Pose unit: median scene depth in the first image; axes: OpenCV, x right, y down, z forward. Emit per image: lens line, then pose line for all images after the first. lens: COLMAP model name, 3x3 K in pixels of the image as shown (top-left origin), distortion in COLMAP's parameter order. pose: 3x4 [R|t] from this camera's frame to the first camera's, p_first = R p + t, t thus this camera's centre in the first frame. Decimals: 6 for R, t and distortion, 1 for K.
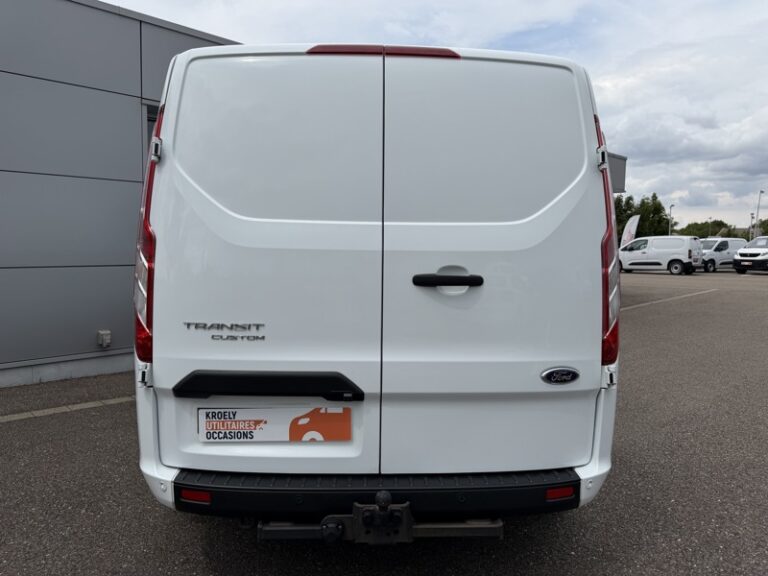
lens RADIAL K [[542.5, 0, 387.4], [0, 542.5, 286.7], [0, 0, 1]] dist [0.084960, -0.118237]
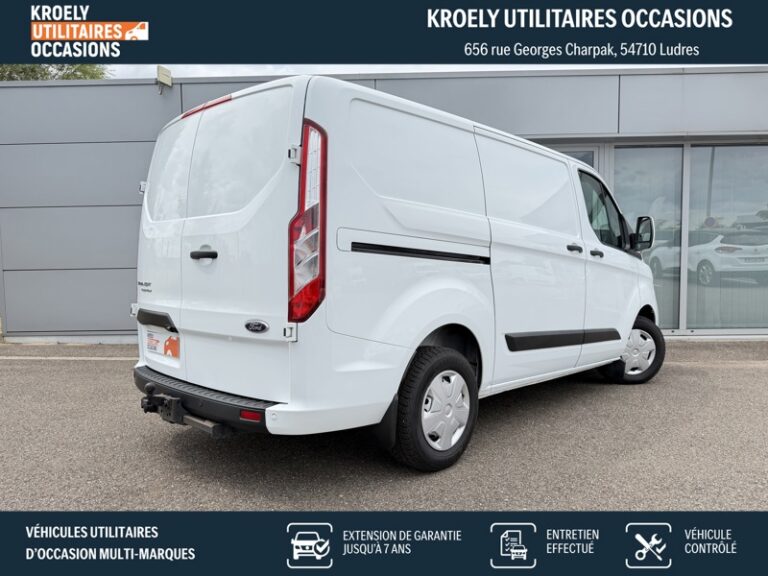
lens RADIAL K [[542.5, 0, 387.4], [0, 542.5, 286.7], [0, 0, 1]] dist [0.084960, -0.118237]
pose [[0.692775, 0.014685, -0.721004, 1.498314], [-0.034014, 0.999345, -0.012328, 0.073378], [0.720351, 0.033064, 0.692821, 0.323980]]
